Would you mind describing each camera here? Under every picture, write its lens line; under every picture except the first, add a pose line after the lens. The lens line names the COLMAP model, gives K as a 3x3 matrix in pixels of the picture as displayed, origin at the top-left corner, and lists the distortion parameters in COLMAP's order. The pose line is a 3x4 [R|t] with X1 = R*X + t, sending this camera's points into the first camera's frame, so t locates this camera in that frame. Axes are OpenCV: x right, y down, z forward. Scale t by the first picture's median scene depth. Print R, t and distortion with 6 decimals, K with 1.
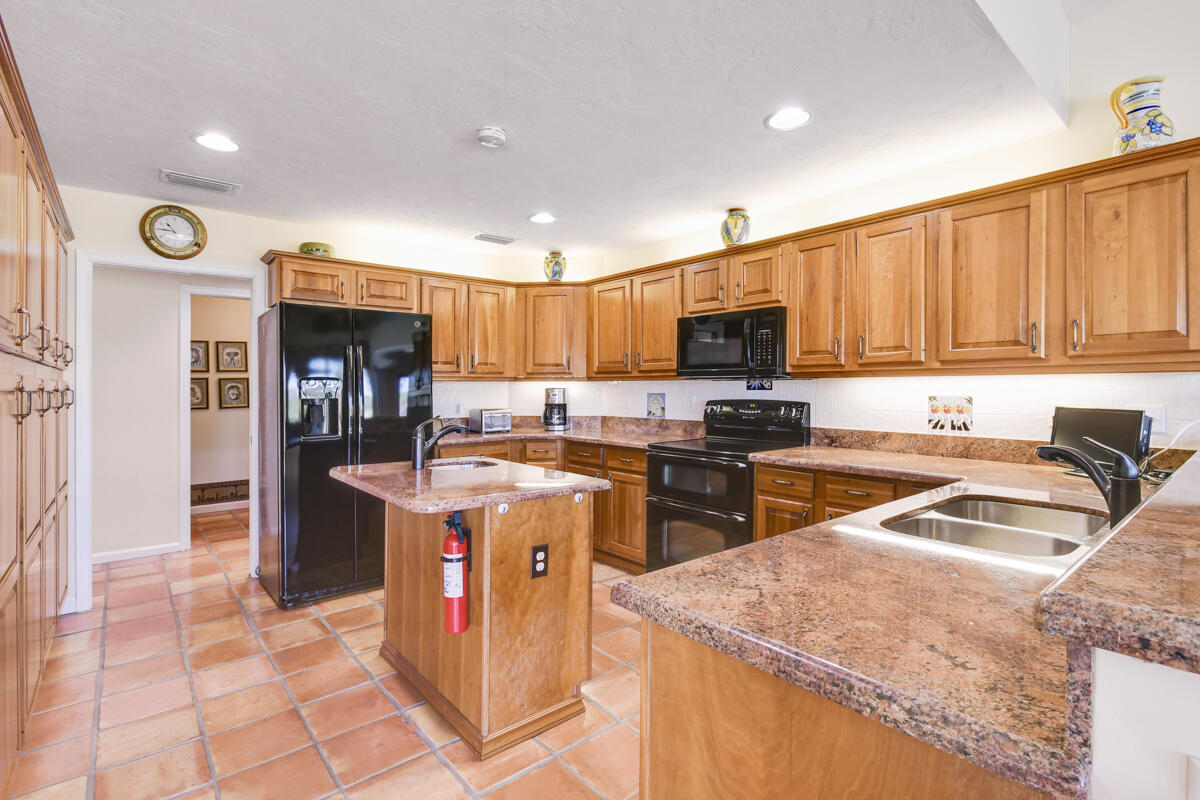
lens RADIAL K [[563.1, 0, 606.7], [0, 563.1, 393.1], [0, 0, 1]] dist [0.035919, -0.016290]
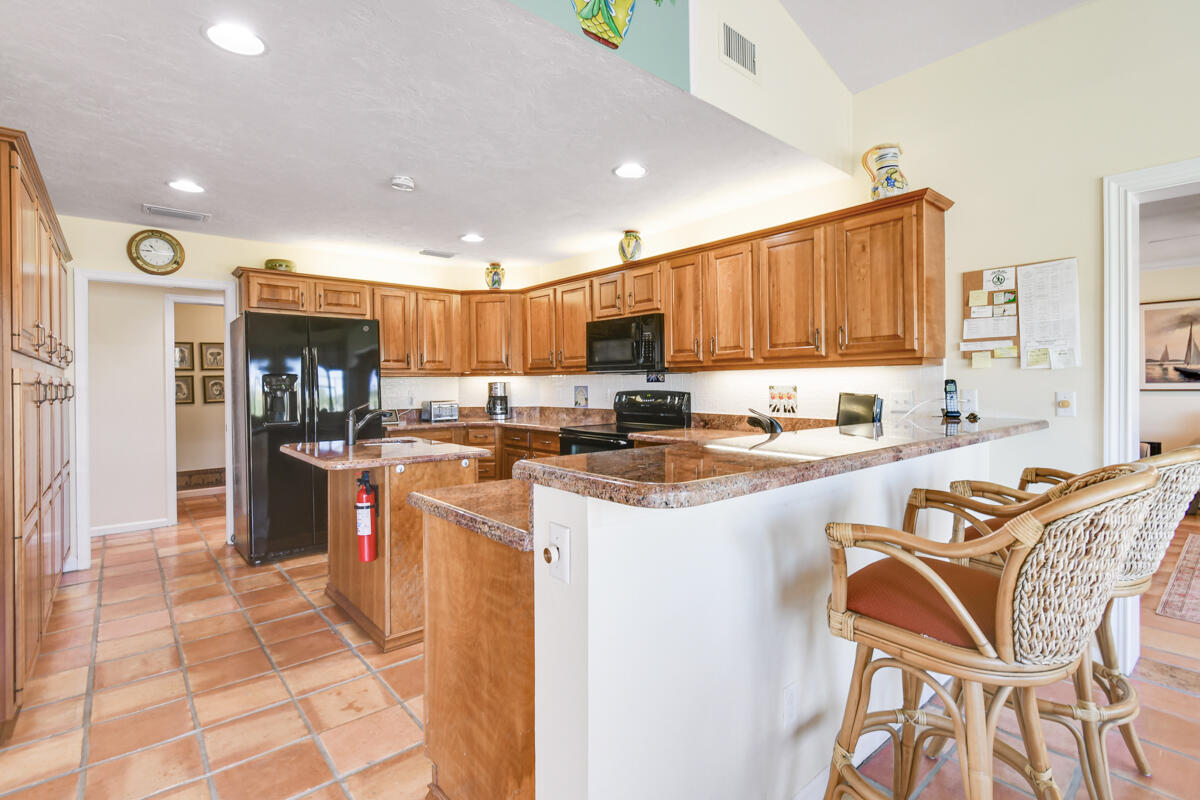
lens RADIAL K [[563.8, 0, 607.4], [0, 563.8, 393.9], [0, 0, 1]] dist [0.046065, -0.016353]
pose [[0.999977, -0.006445, 0.002149, 0.184222], [0.006427, 0.999948, 0.007945, 0.009794], [-0.002200, -0.007931, 0.999966, -0.212166]]
